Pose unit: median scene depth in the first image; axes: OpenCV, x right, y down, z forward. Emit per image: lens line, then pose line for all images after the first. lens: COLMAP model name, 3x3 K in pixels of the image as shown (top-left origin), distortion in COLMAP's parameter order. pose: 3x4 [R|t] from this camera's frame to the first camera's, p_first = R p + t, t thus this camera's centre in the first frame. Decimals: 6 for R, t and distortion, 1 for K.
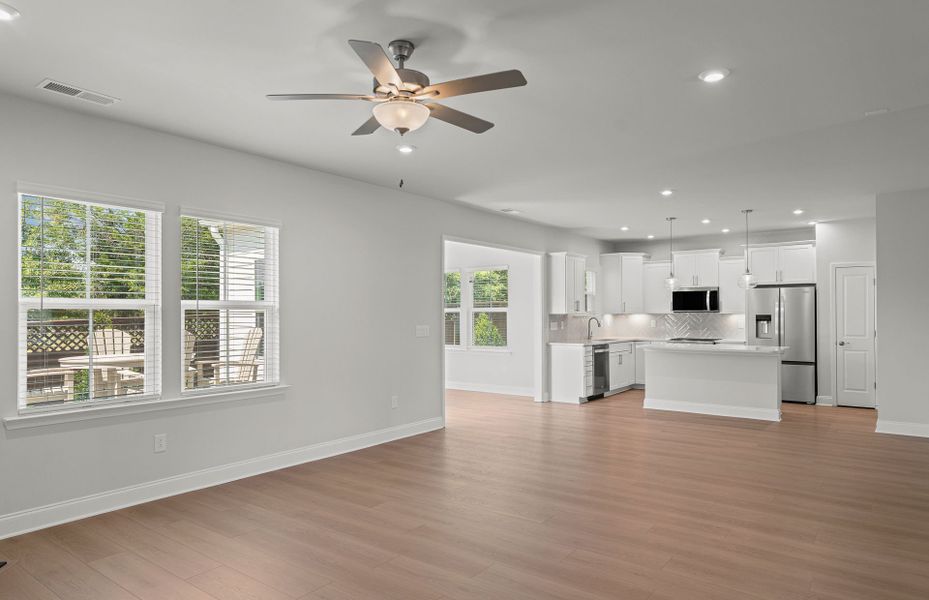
lens RADIAL K [[603.7, 0, 466.6], [0, 603.7, 311.7], [0, 0, 1]] dist [-0.001127, -0.000433]
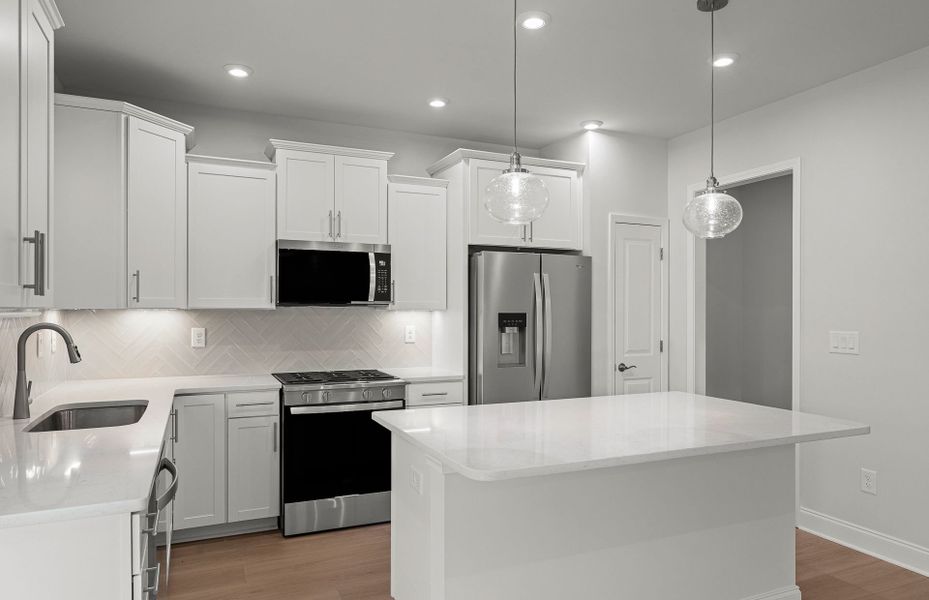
lens RADIAL K [[603.7, 0, 466.6], [0, 603.7, 311.7], [0, 0, 1]] dist [-0.001127, -0.000433]
pose [[0.496215, 0.000099, 0.868200, 0.082871], [-0.005202, 0.999982, 0.002860, 0.002831], [-0.868184, -0.005935, 0.496207, 0.722884]]
